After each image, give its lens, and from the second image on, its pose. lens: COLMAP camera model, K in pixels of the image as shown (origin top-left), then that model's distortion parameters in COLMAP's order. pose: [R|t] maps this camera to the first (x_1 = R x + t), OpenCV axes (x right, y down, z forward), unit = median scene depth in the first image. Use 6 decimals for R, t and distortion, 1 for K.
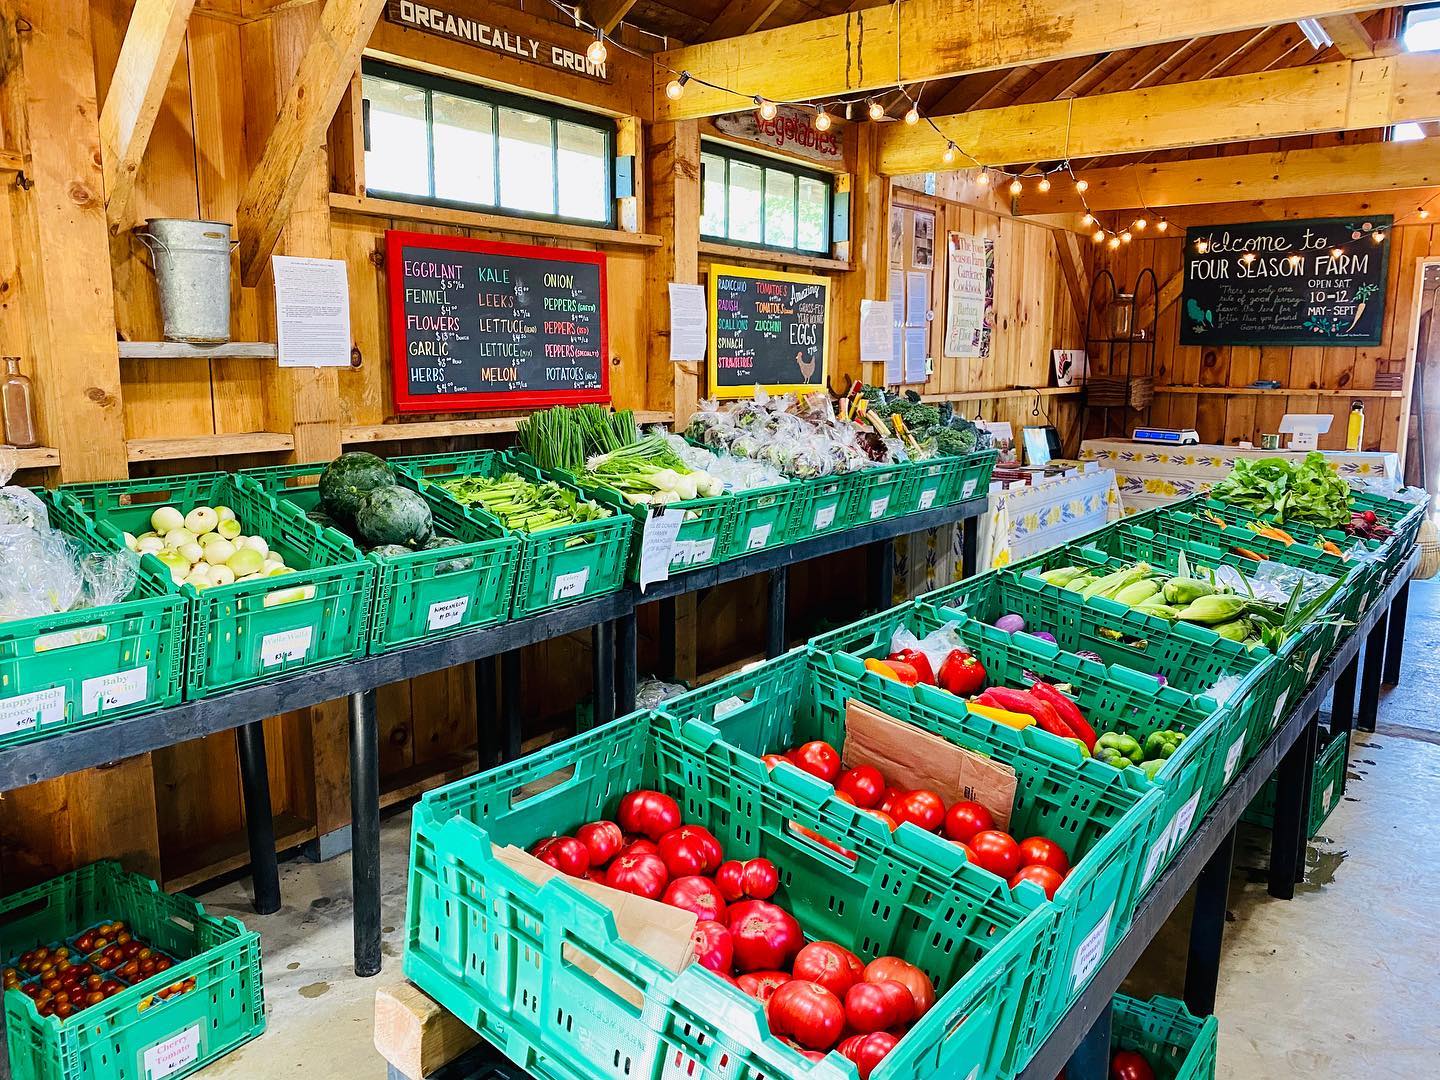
lens RADIAL K [[1104.4, 0, 718.0], [0, 1104.4, 540.6], [0, 0, 1]] dist [0.011401, -0.000155]
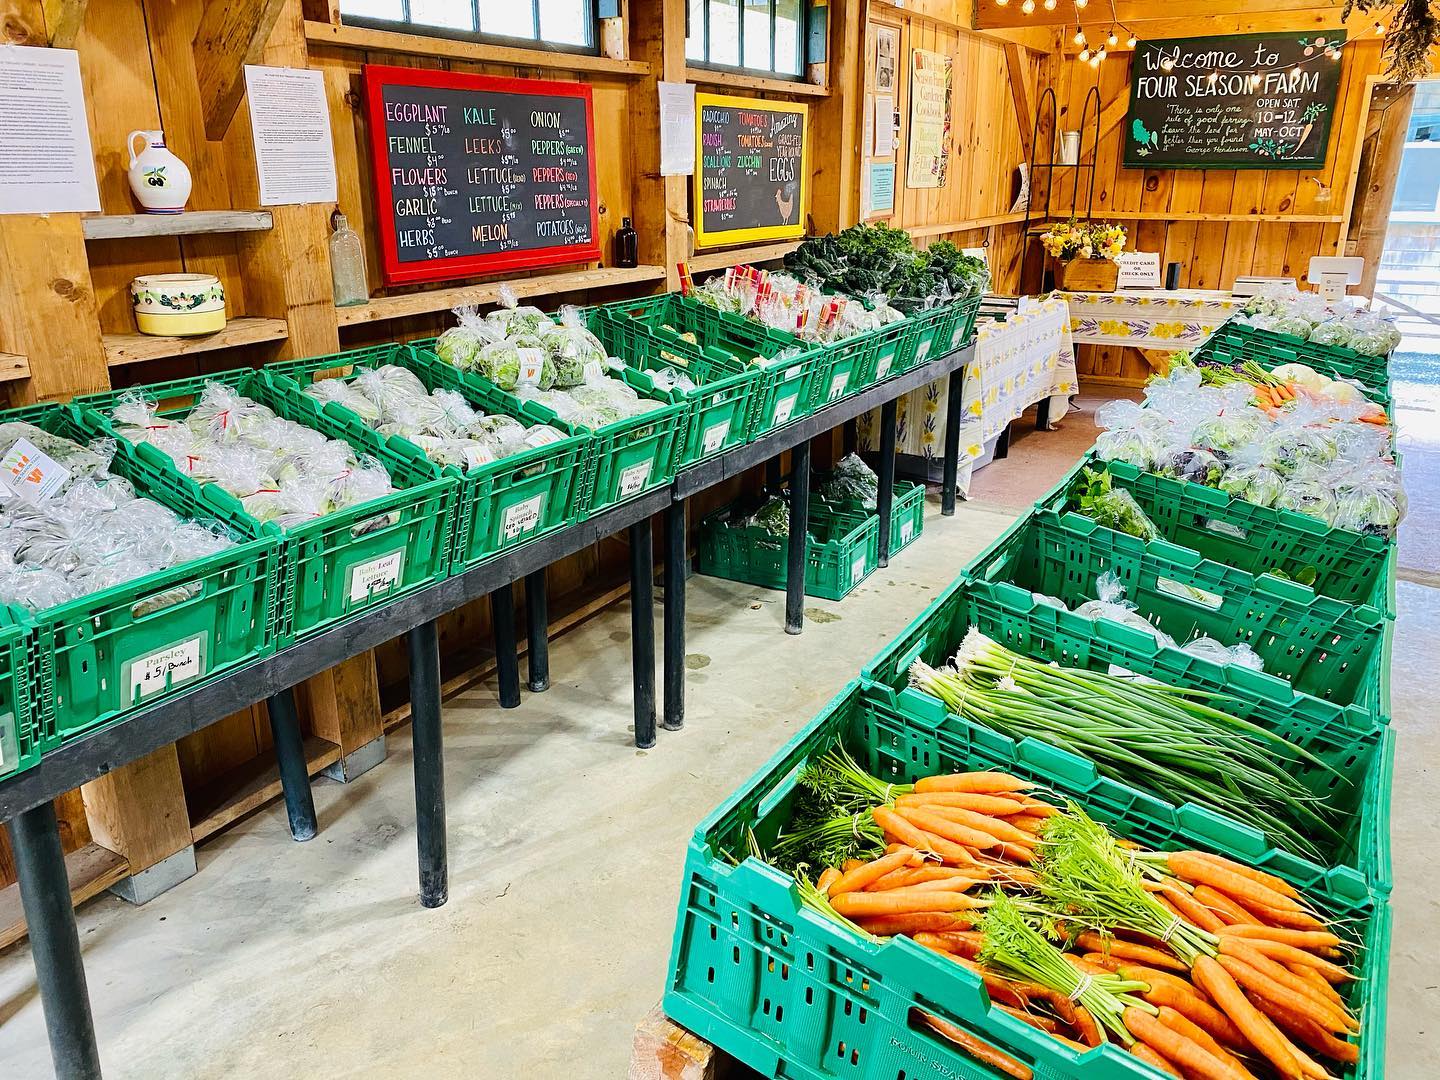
lens RADIAL K [[1104.4, 0, 722.1], [0, 1104.4, 538.3], [0, 0, 1]] dist [0.011401, -0.000155]
pose [[0.992498, -0.043347, 0.114318, -0.116357], [0.024086, 0.986037, 0.164775, -0.047171], [-0.119864, -0.160785, 0.979684, 0.066492]]
